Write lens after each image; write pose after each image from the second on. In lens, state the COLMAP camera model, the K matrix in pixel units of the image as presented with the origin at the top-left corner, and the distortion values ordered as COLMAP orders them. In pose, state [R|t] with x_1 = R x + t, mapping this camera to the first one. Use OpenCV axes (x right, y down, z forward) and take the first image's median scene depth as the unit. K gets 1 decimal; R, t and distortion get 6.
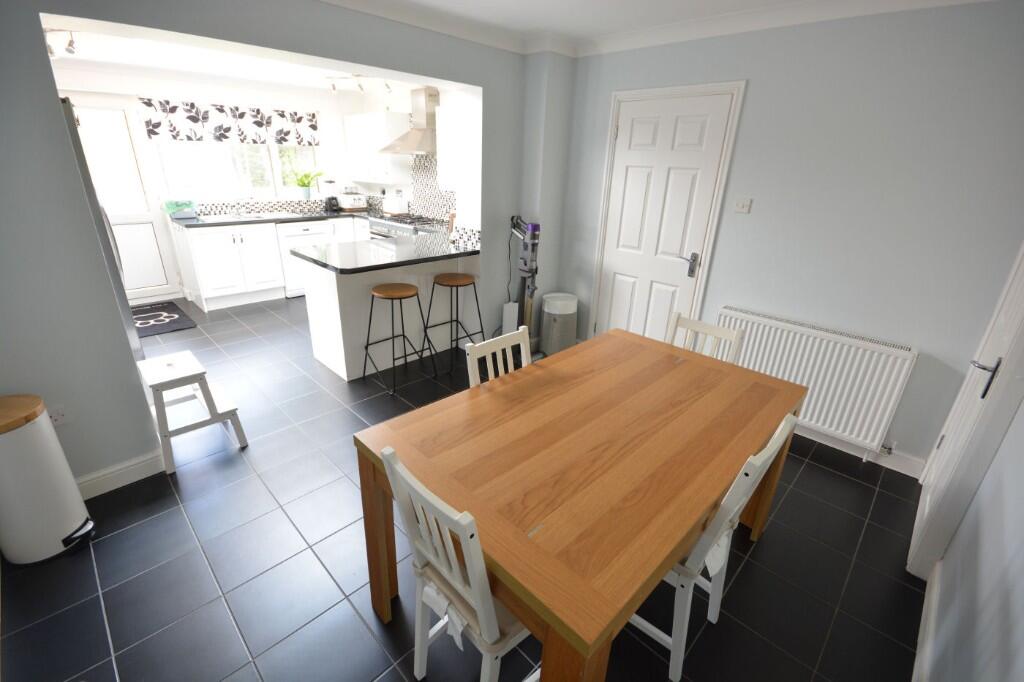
lens RADIAL K [[448.6, 0, 509.9], [0, 448.6, 340.3], [0, 0, 1]] dist [-0.000664, 0.000106]
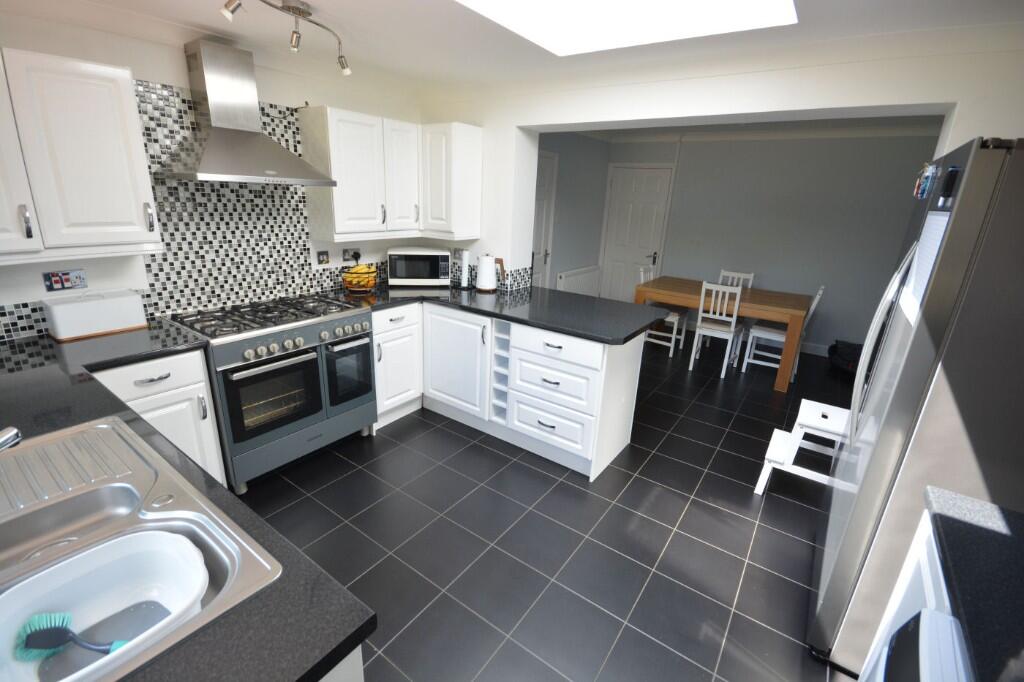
lens RADIAL K [[448.6, 0, 506.7], [0, 448.6, 337.8], [0, 0, 1]] dist [-0.000664, 0.000106]
pose [[-0.151427, -0.333279, 0.930588, -0.718357], [0.326609, 0.871698, 0.365335, -0.334127], [-0.932950, 0.359260, -0.023147, 0.765295]]
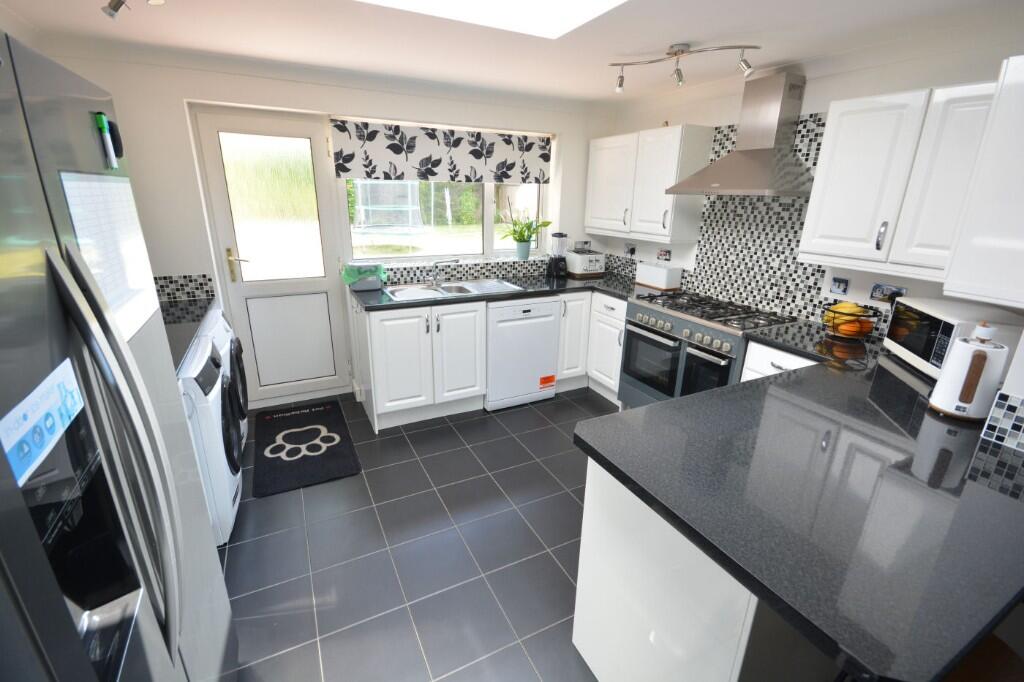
lens RADIAL K [[448.6, 0, 509.7], [0, 448.6, 340.4], [0, 0, 1]] dist [-0.000664, 0.000106]
pose [[0.950169, 0.087133, -0.299309, -0.280276], [-0.108033, 0.992681, -0.053973, -0.166711], [0.292416, 0.083619, 0.952628, 0.382654]]
